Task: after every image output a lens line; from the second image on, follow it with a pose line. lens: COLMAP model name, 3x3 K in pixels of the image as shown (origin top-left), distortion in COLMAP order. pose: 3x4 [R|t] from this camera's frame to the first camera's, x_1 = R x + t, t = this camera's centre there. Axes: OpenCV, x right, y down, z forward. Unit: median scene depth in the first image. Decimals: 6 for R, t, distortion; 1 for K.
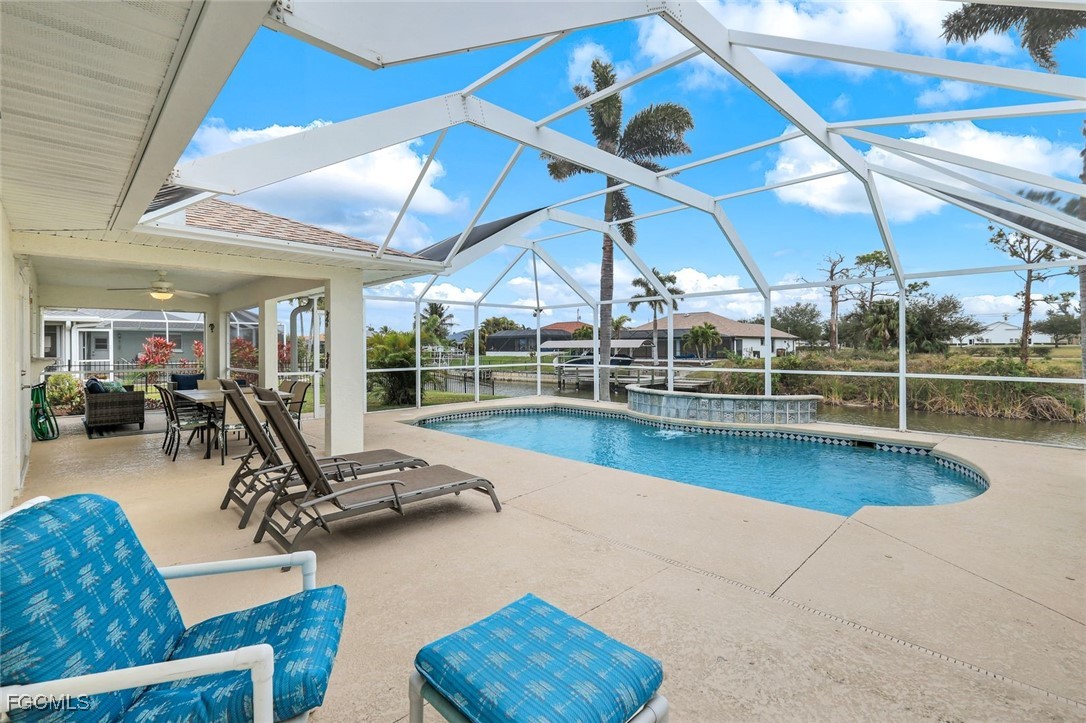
lens RADIAL K [[491.9, 0, 542.2], [0, 491.9, 352.2], [0, 0, 1]] dist [-0.000736, 0.000540]
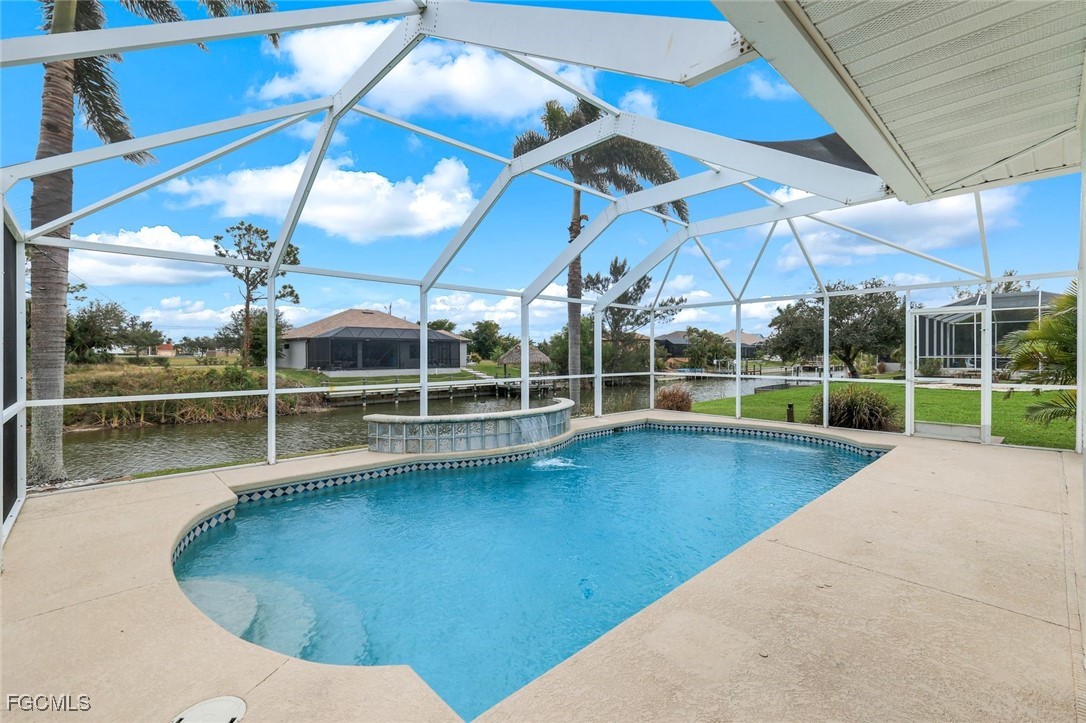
lens RADIAL K [[477.7, 0, 542.8], [0, 477.7, 356.9], [0, 0, 1]] dist [-0.000940, -0.000023]
pose [[0.011616, 0.000377, 0.999932, -0.091124], [0.011989, 0.999928, -0.000516, -0.000712], [-0.999861, 0.011994, 0.011611, 0.179343]]
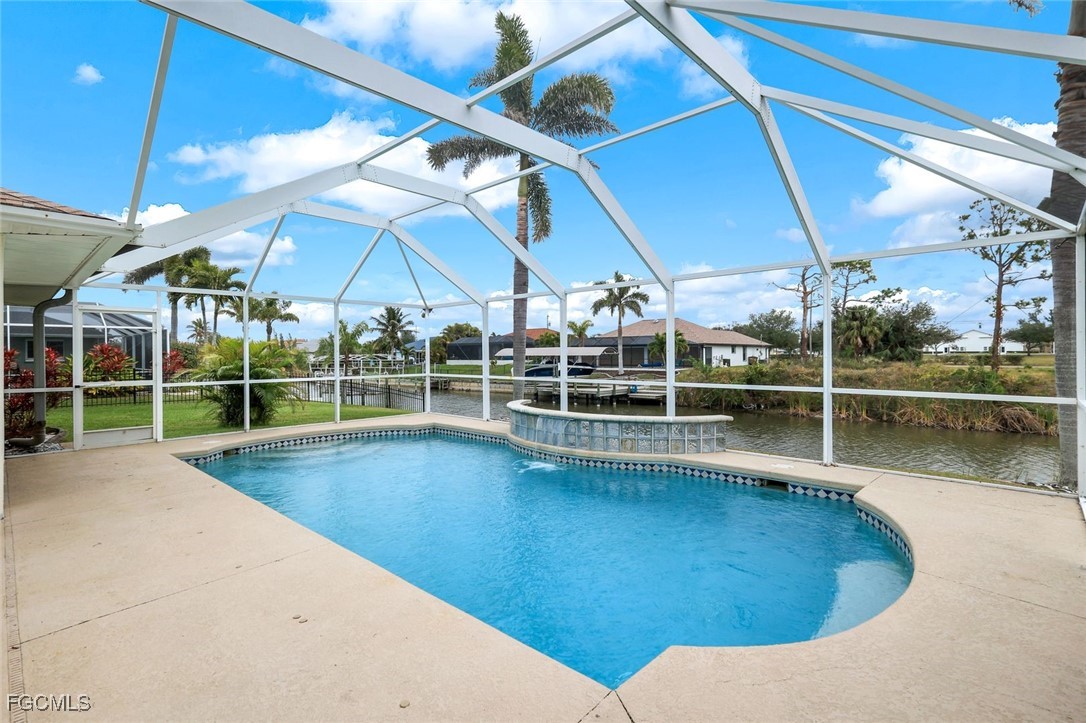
lens RADIAL K [[508.0, 0, 543.0], [0, 508.0, 361.5], [0, 0, 1]] dist [0.003828, -0.000586]
pose [[0.998950, -0.000505, 0.045816, 0.041217], [0.000416, 0.999998, 0.001954, 0.000081], [-0.045817, -0.001933, 0.998948, 0.037945]]
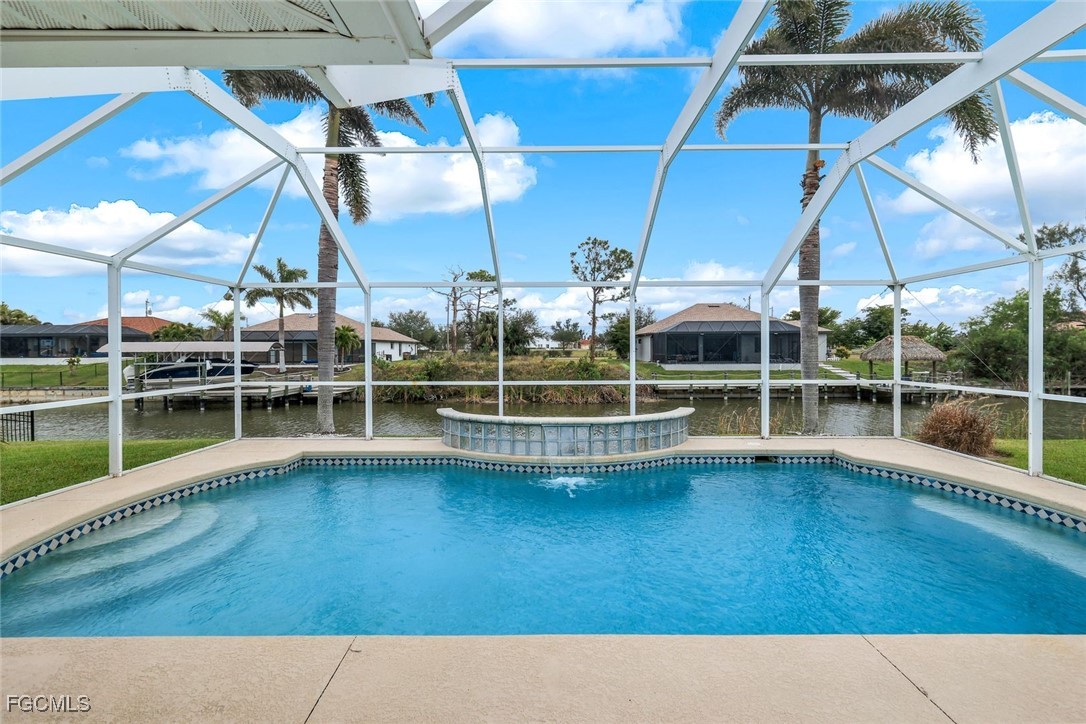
lens RADIAL K [[474.8, 0, 544.2], [0, 474.8, 355.4], [0, 0, 1]] dist [0.000604, 0.000131]
pose [[0.702498, -0.007585, 0.711645, -0.040780], [0.007540, 0.999966, 0.003215, -0.001922], [-0.711645, 0.003107, 0.702532, 0.101972]]
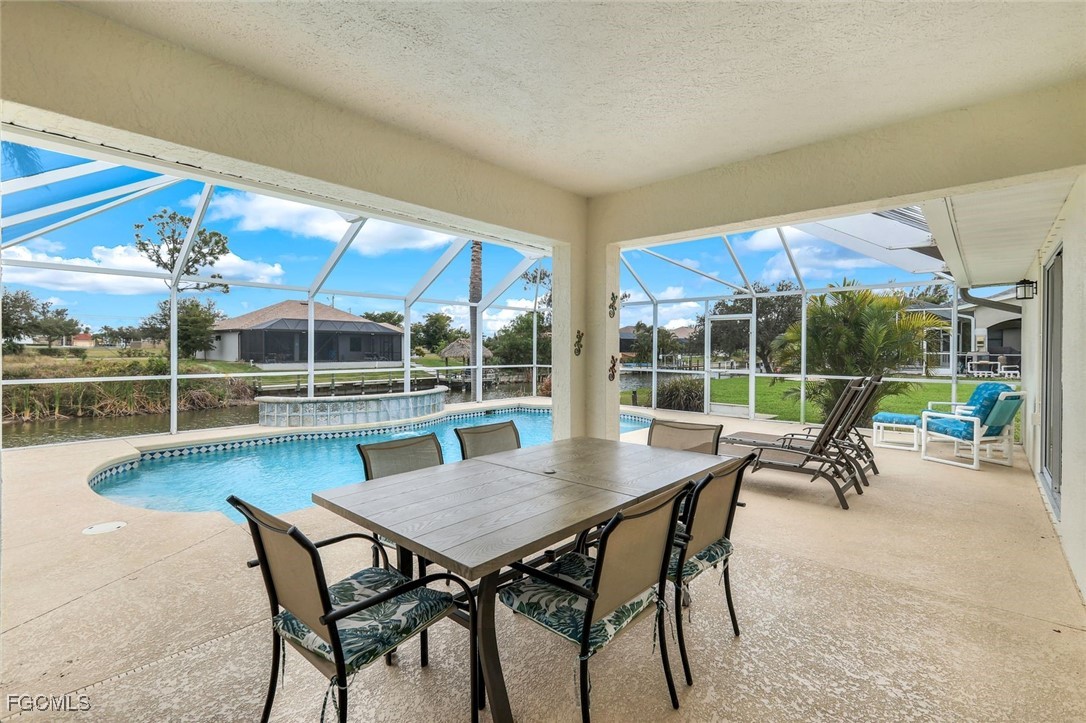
lens RADIAL K [[491.9, 0, 542.2], [0, 491.9, 352.2], [0, 0, 1]] dist [-0.000736, 0.000540]
pose [[-0.071082, -0.002448, 0.997467, -0.135367], [0.005165, 0.999983, 0.002822, -0.000528], [-0.997457, 0.005352, -0.071068, 0.143818]]
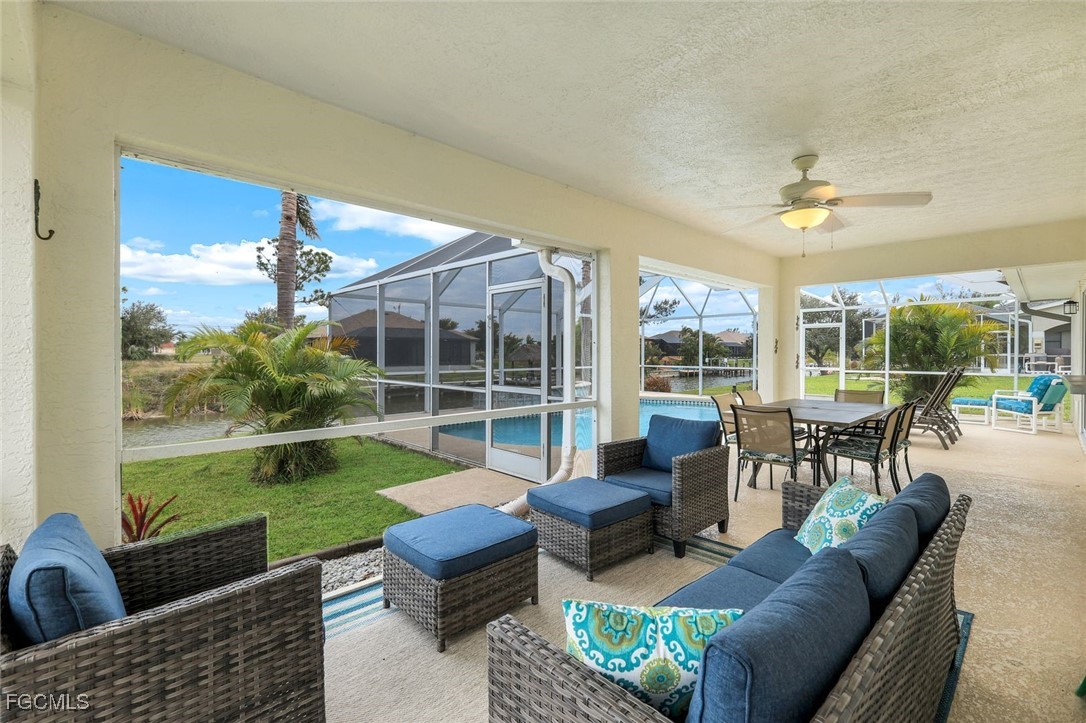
lens RADIAL K [[477.7, 0, 542.8], [0, 477.7, 356.9], [0, 0, 1]] dist [-0.000940, -0.000023]
pose [[0.005033, -0.002822, 0.999983, -0.186060], [0.009672, 0.999949, 0.002773, 0.000131], [-0.999941, 0.009658, 0.005060, 0.195674]]
